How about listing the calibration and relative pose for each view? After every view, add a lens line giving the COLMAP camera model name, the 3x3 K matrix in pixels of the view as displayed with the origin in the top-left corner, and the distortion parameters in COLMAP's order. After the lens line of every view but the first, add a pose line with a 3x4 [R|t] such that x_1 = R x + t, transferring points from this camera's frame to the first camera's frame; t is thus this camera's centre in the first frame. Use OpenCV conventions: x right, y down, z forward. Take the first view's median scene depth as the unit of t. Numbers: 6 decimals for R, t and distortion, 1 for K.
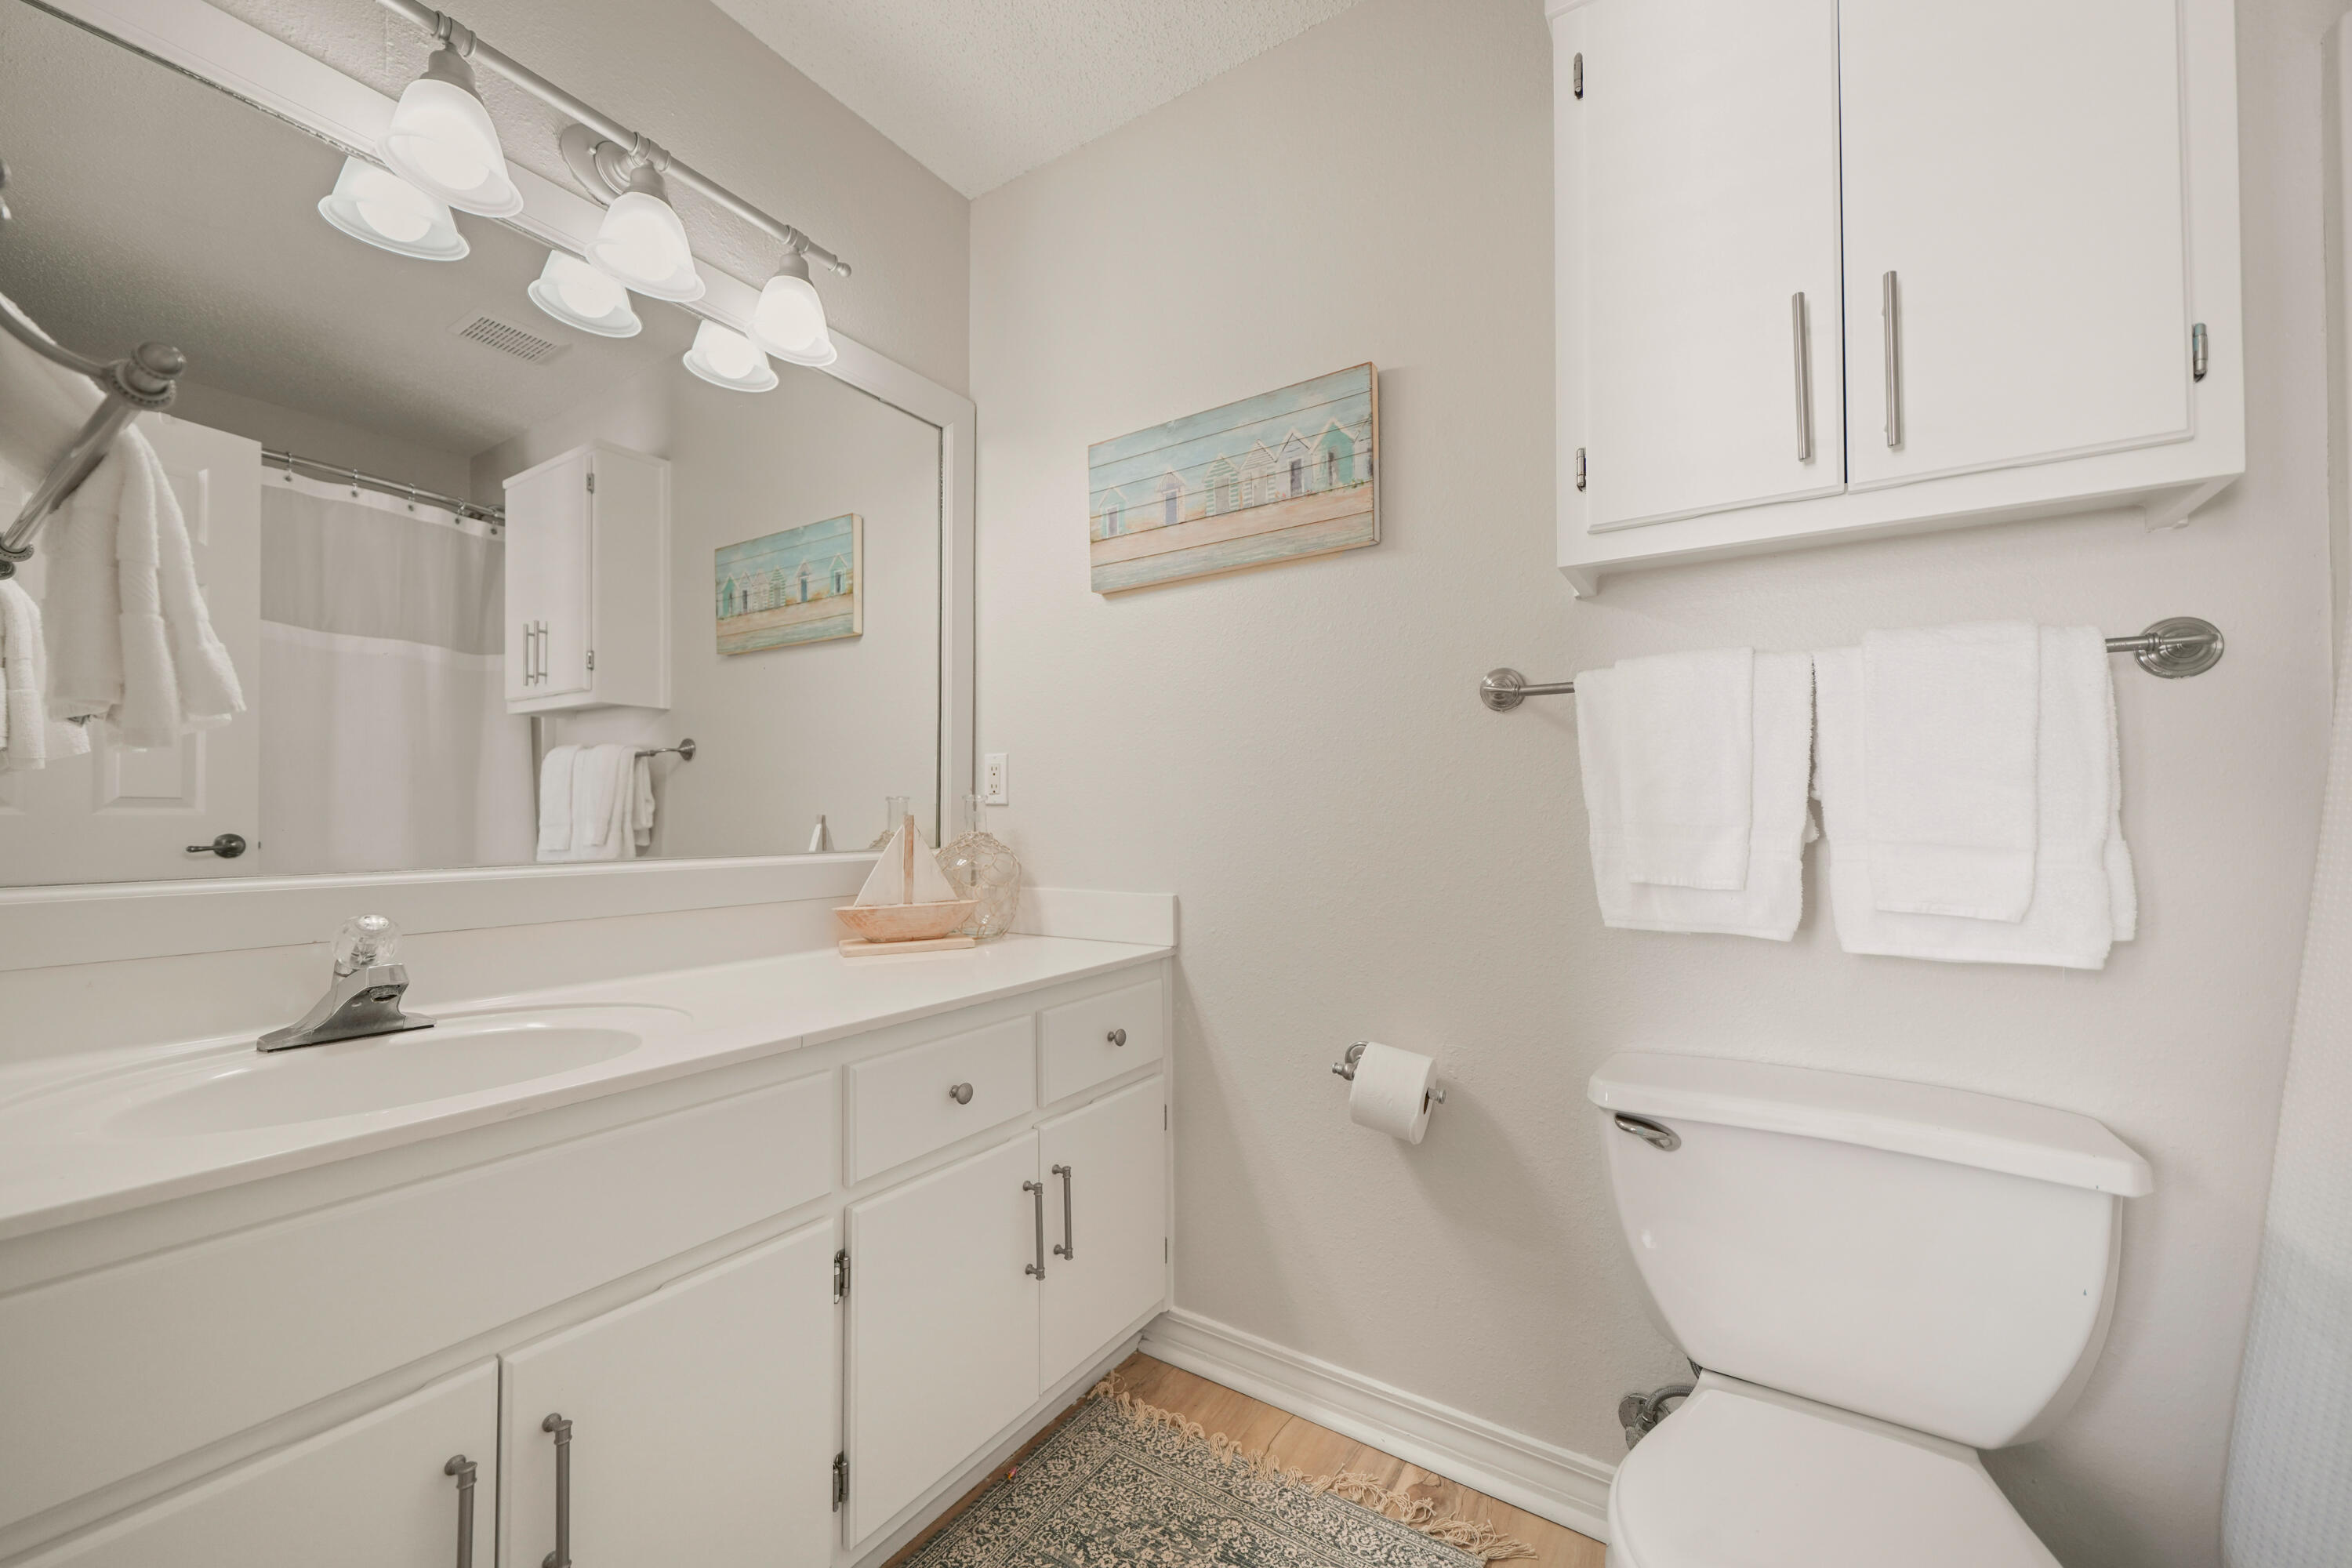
lens RADIAL K [[900.0, 0, 1174.2], [0, 900.0, 790.3], [0, 0, 1]] dist [0.008836, 0.000371]
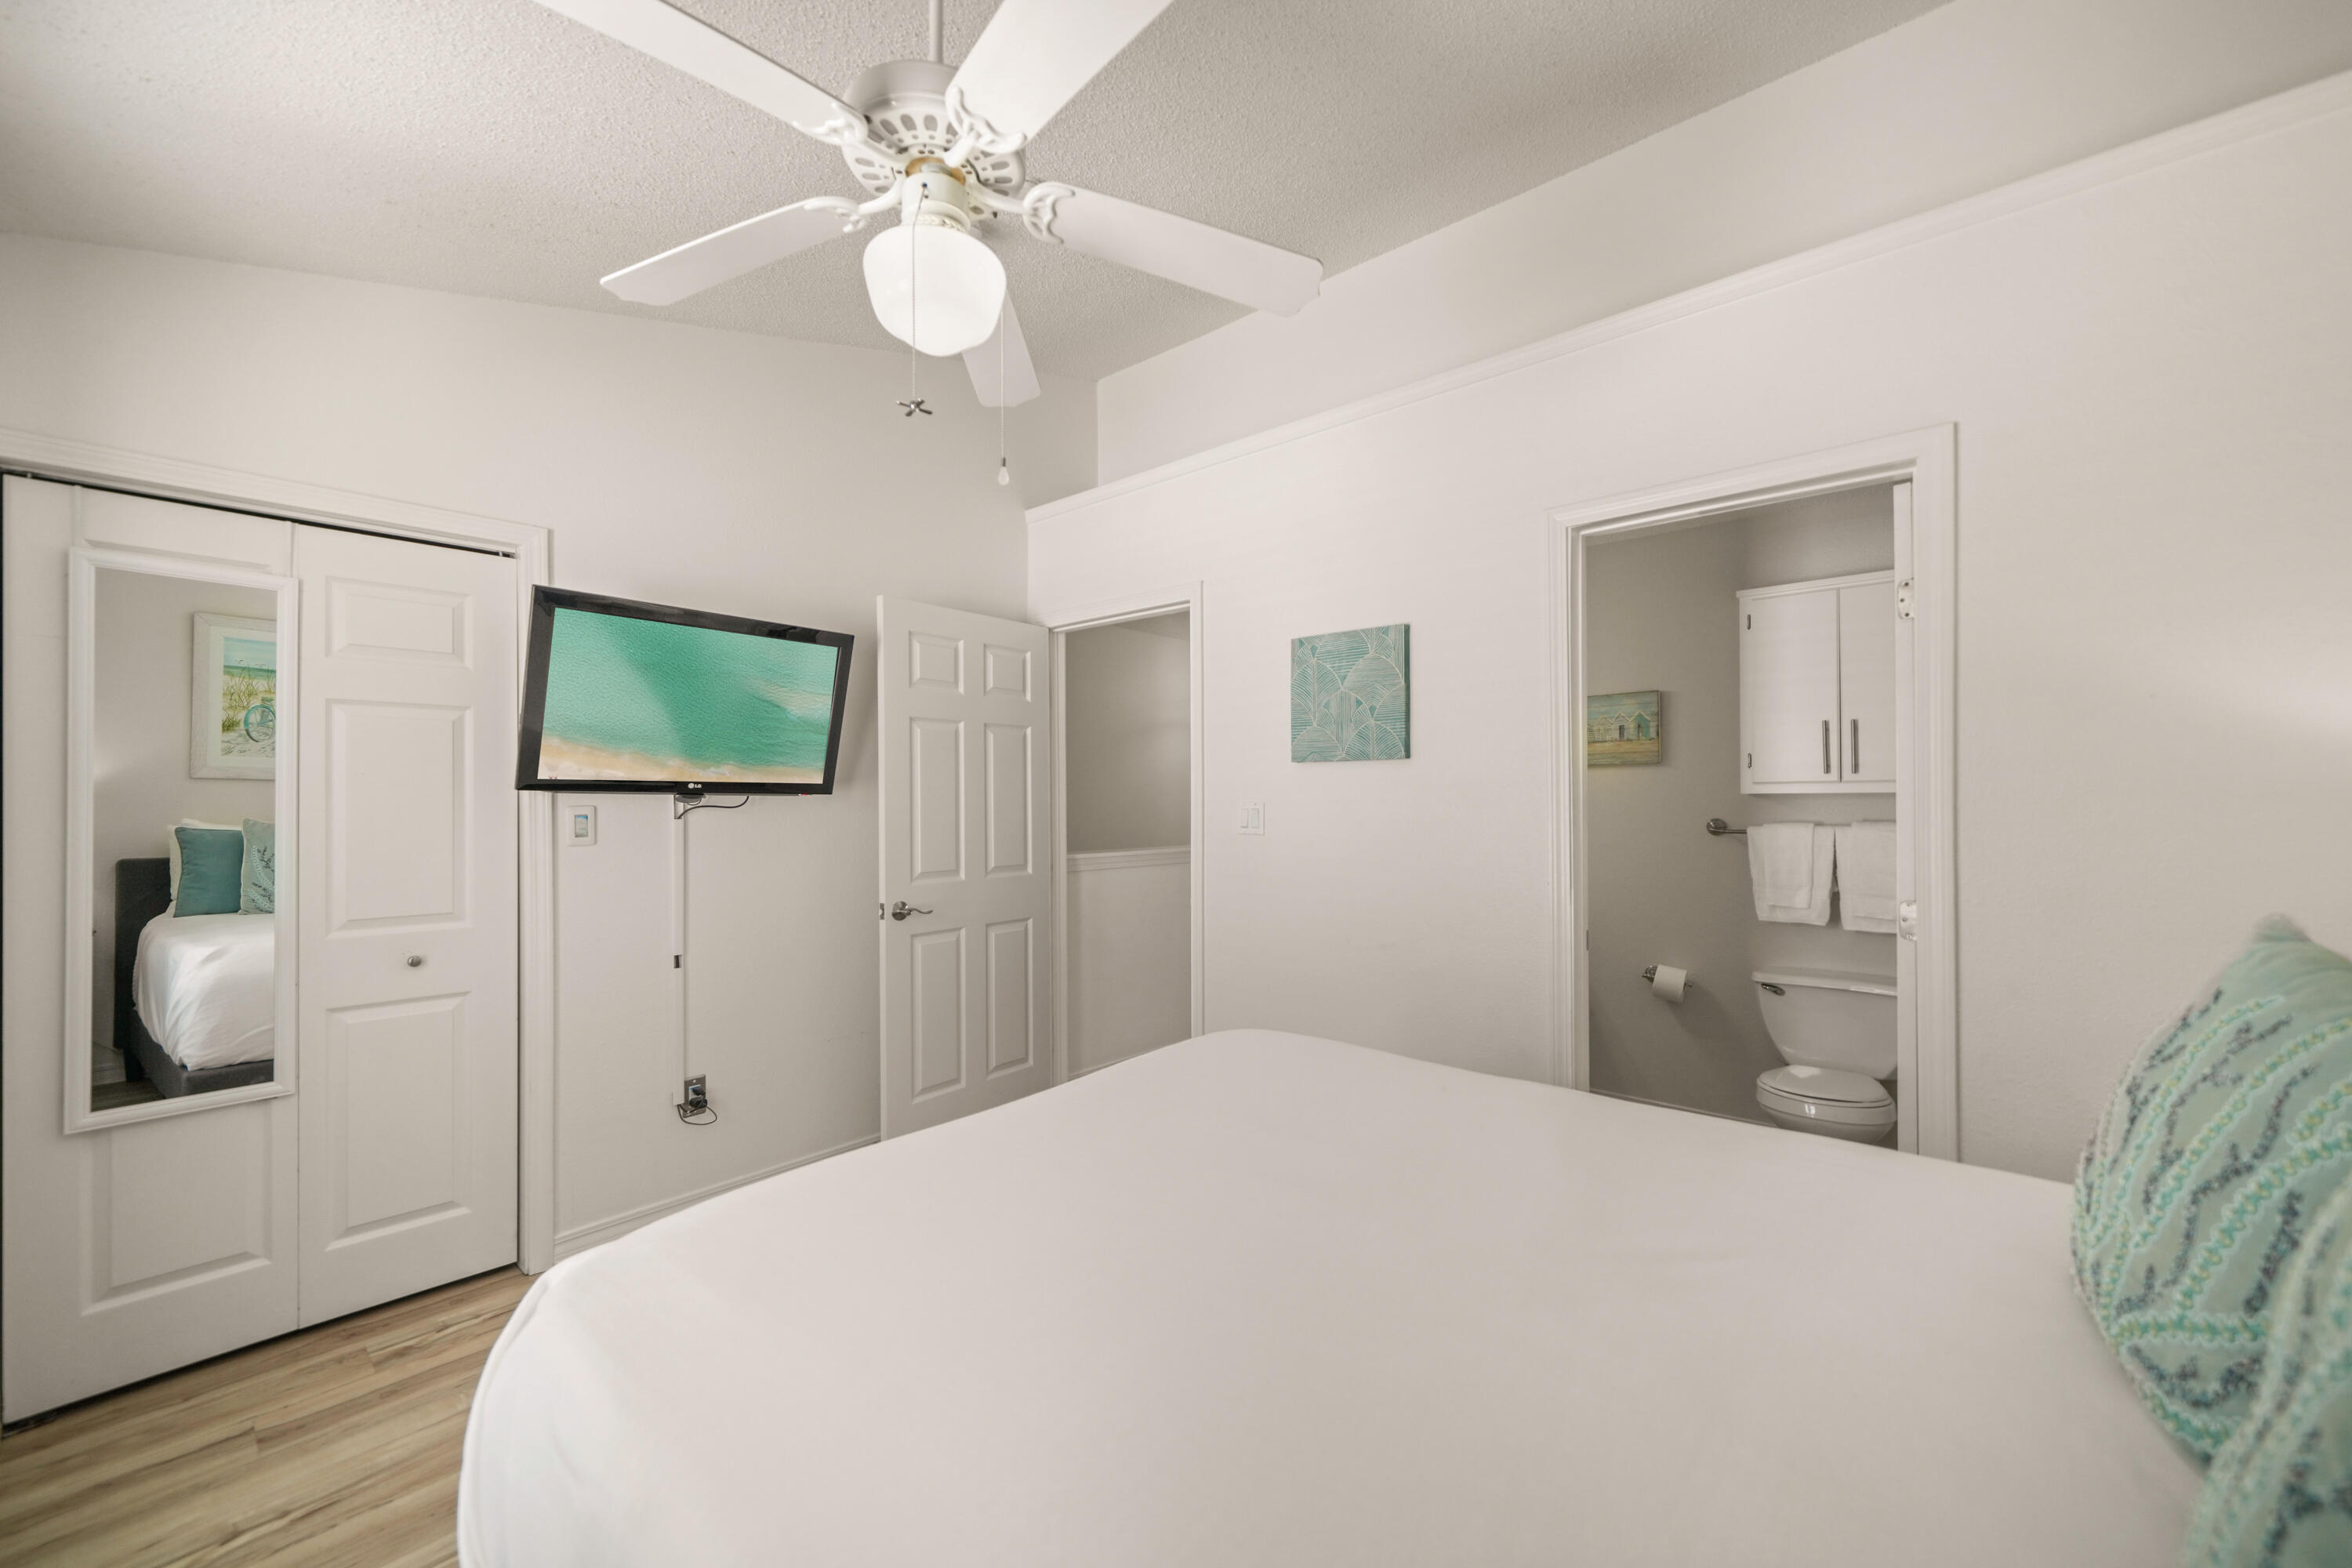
lens RADIAL K [[900.0, 0, 1179.5], [0, 900.0, 793.1], [0, 0, 1]] dist [0.008836, 0.000371]
pose [[0.990668, 0.004195, -0.136230, -0.947665], [-0.004055, 0.999991, 0.001302, -0.246191], [0.136234, -0.000738, 0.990676, -2.074866]]
